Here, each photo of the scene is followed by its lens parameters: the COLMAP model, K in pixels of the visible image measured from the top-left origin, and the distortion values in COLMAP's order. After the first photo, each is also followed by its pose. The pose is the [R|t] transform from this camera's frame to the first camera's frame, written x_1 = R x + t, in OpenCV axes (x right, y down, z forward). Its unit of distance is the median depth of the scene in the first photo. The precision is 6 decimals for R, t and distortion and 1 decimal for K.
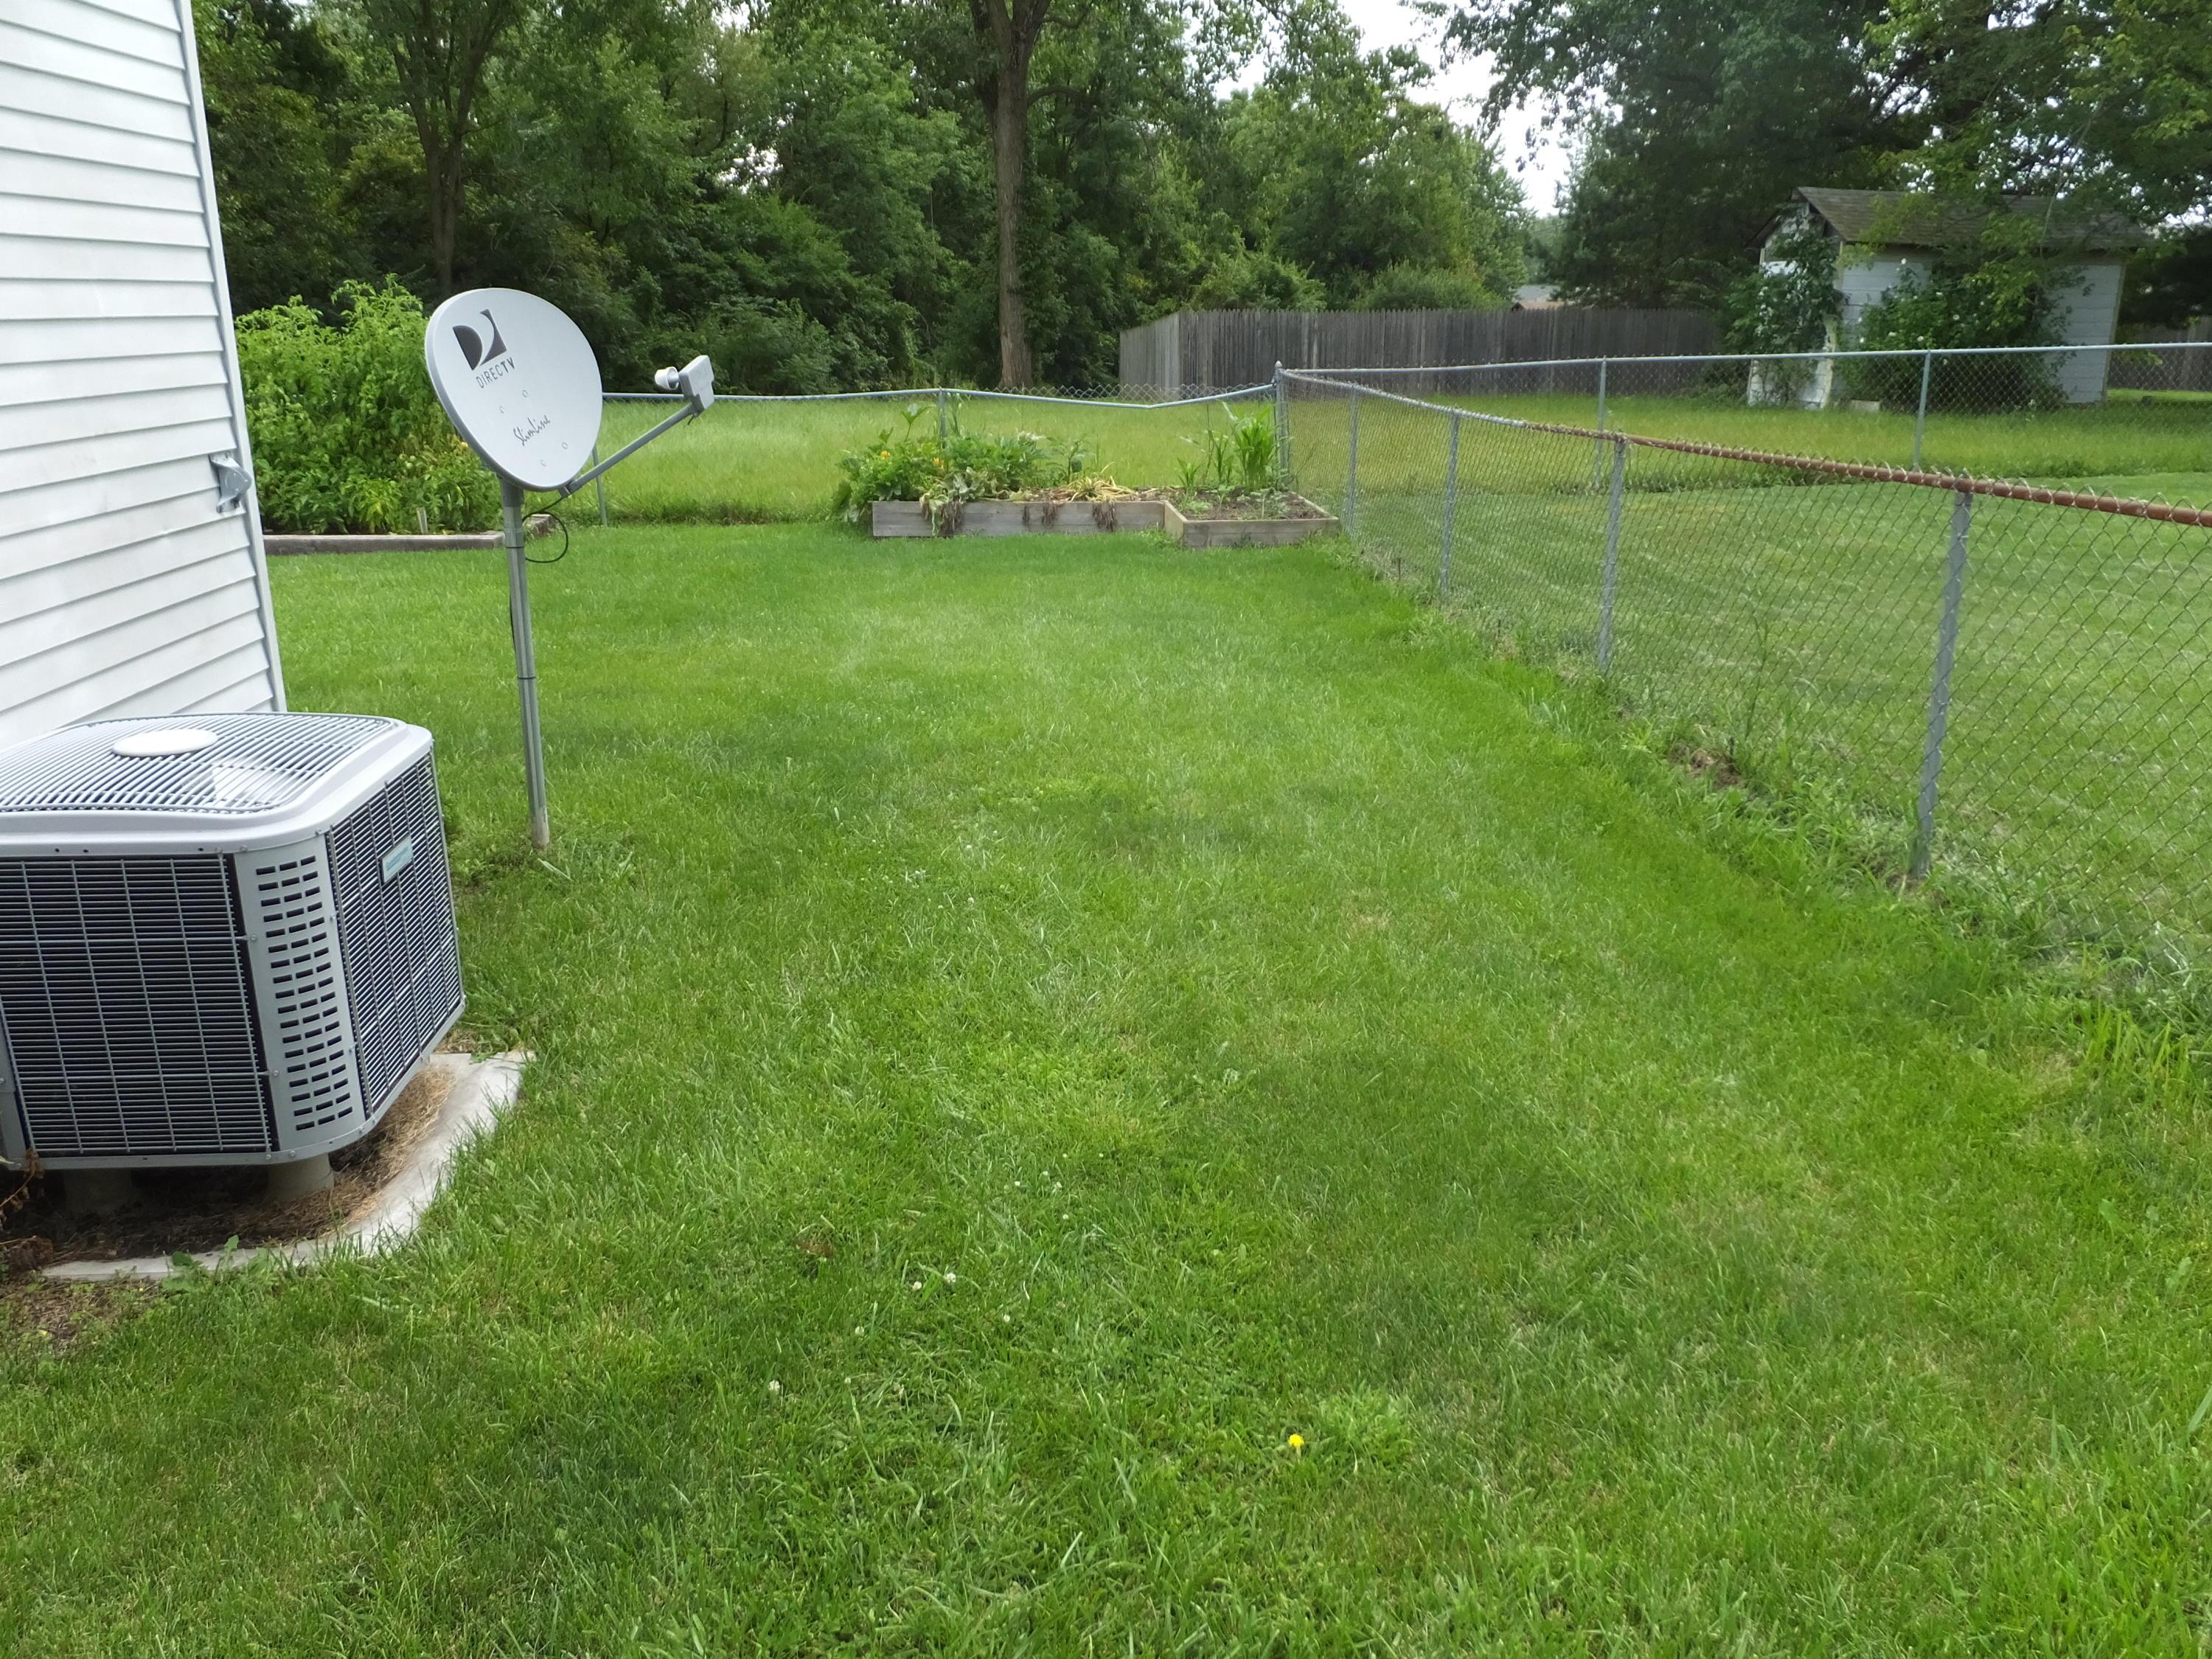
lens RADIAL K [[1673.9, 0, 1106.0], [0, 1673.9, 829.5], [0, 0, 1]] dist [-0.002100, -0.004409]
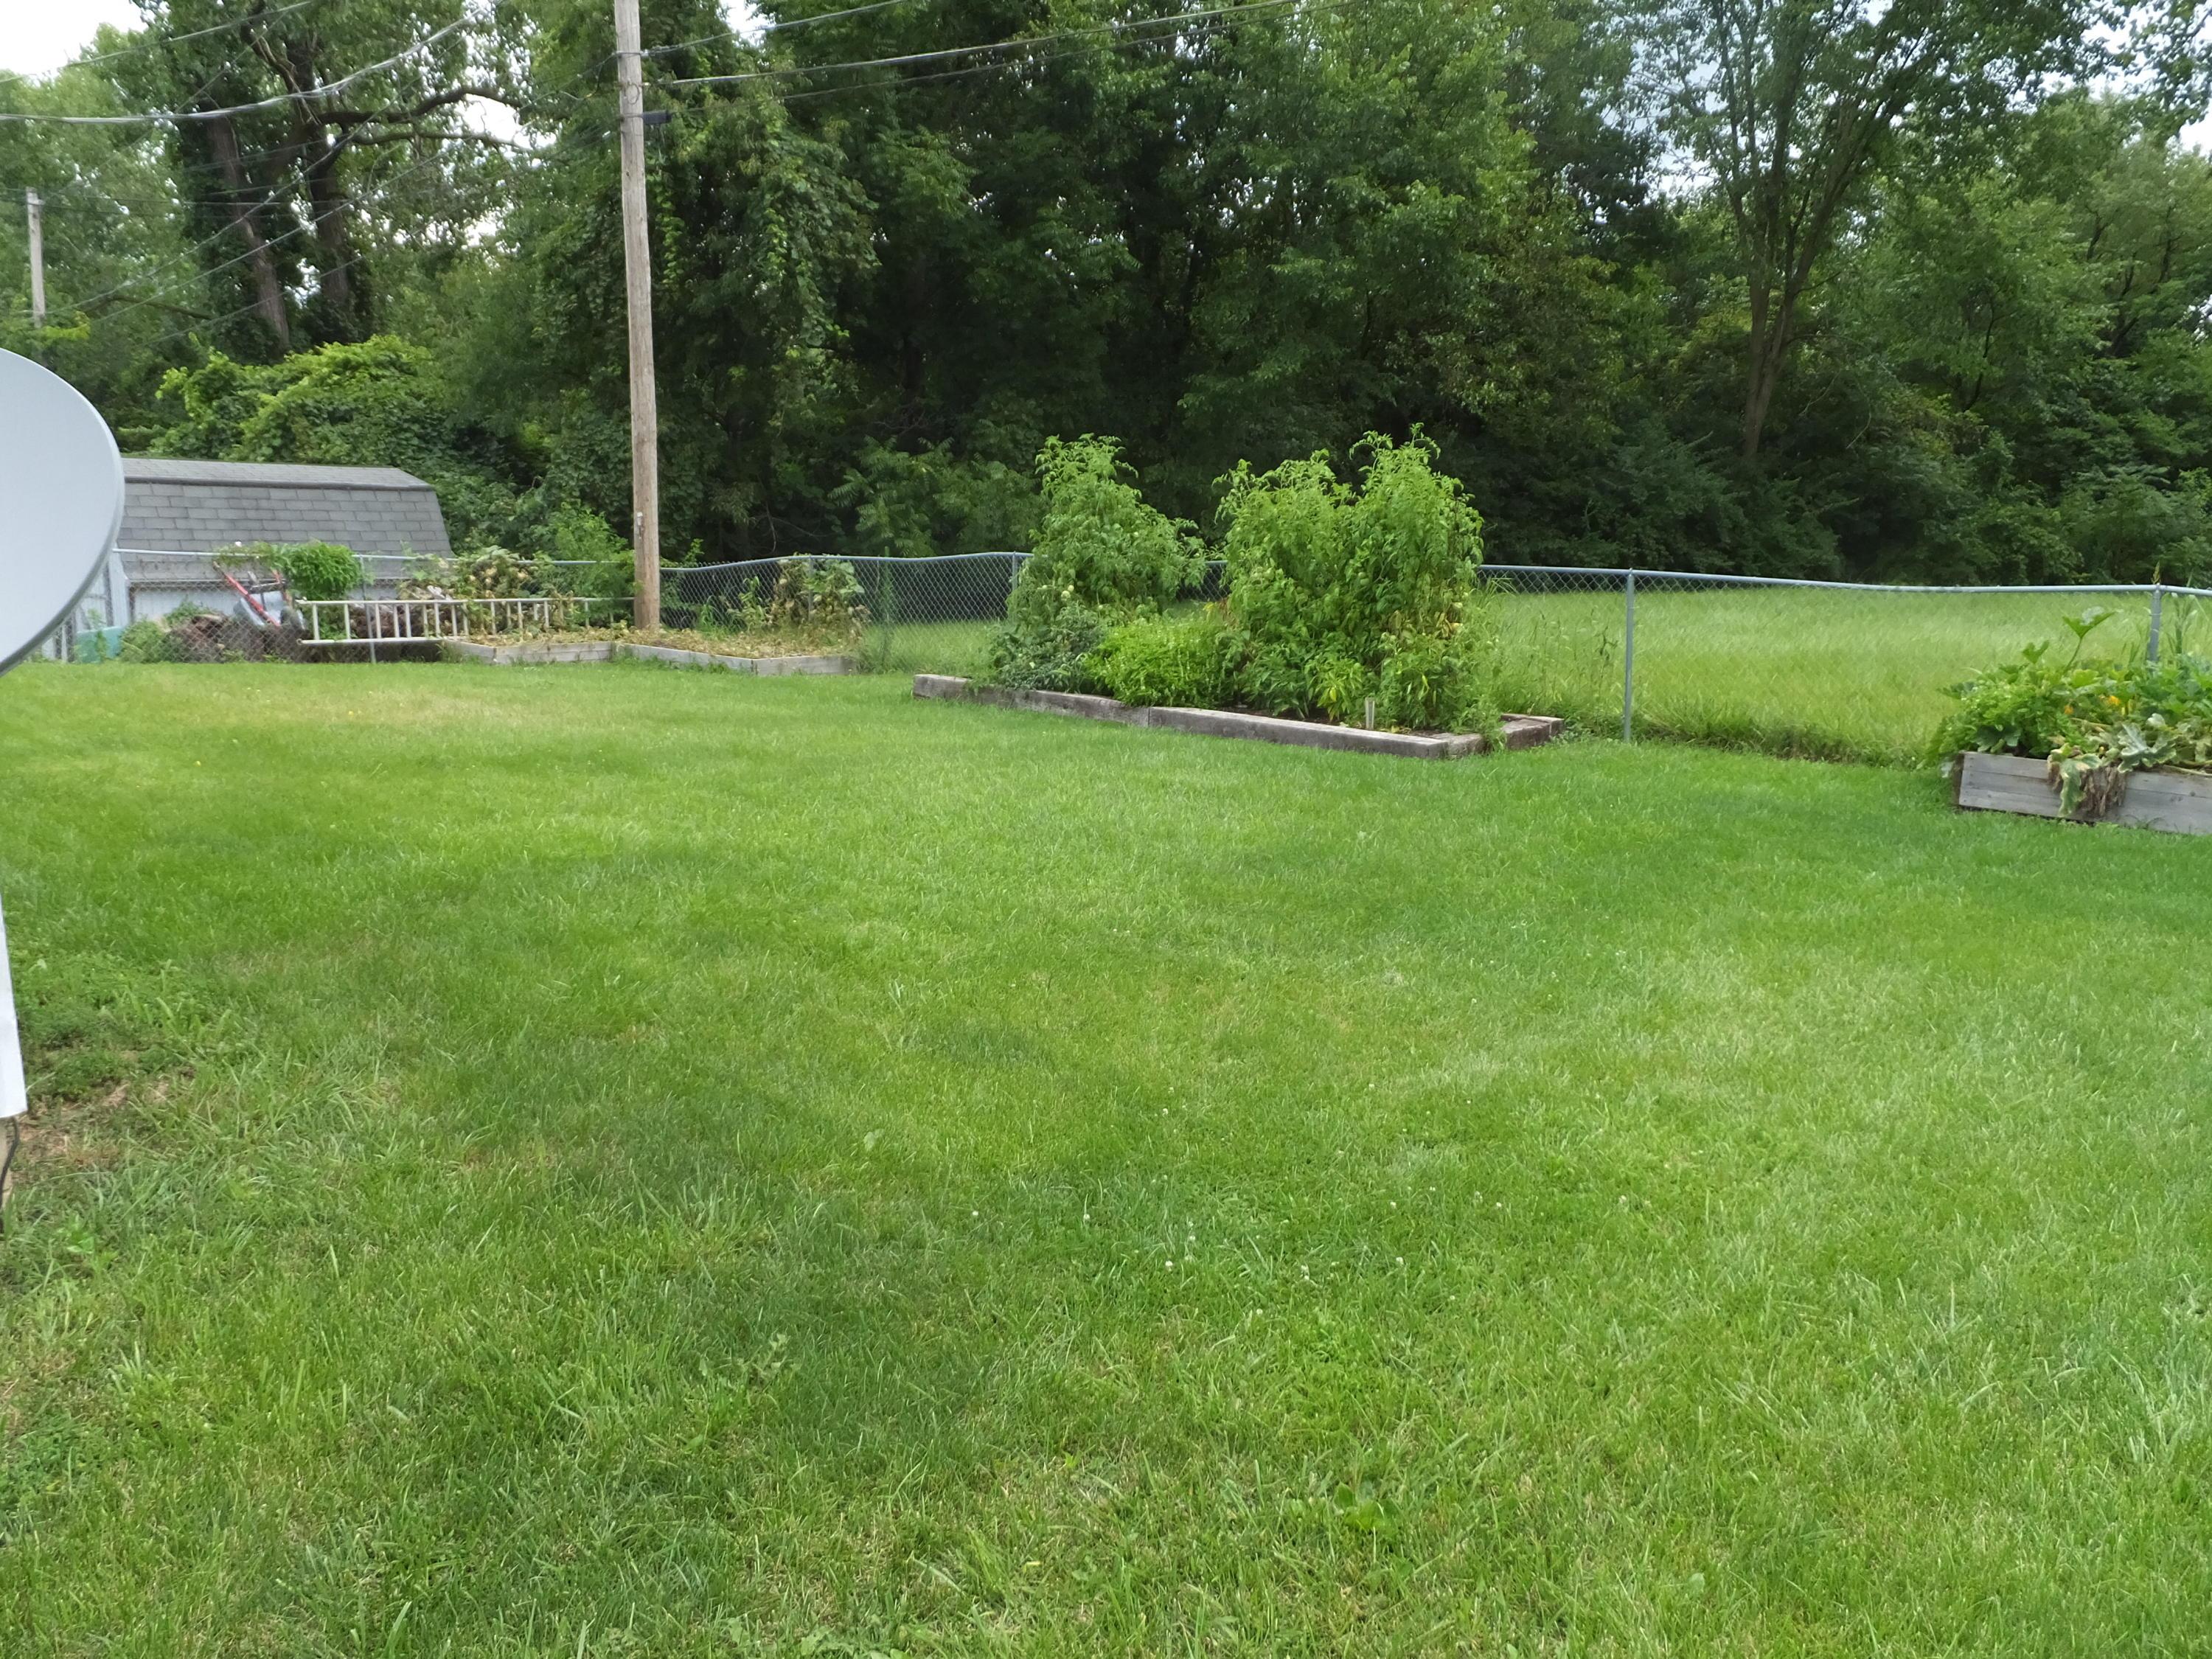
lens RADIAL K [[1673.9, 0, 1106.0], [0, 1673.9, 829.5], [0, 0, 1]] dist [-0.002100, -0.004409]
pose [[0.702614, 0.145440, -0.696549, 0.073119], [-0.213930, 0.976777, -0.011840, -0.081838], [0.678652, 0.157331, 0.717411, 0.295851]]
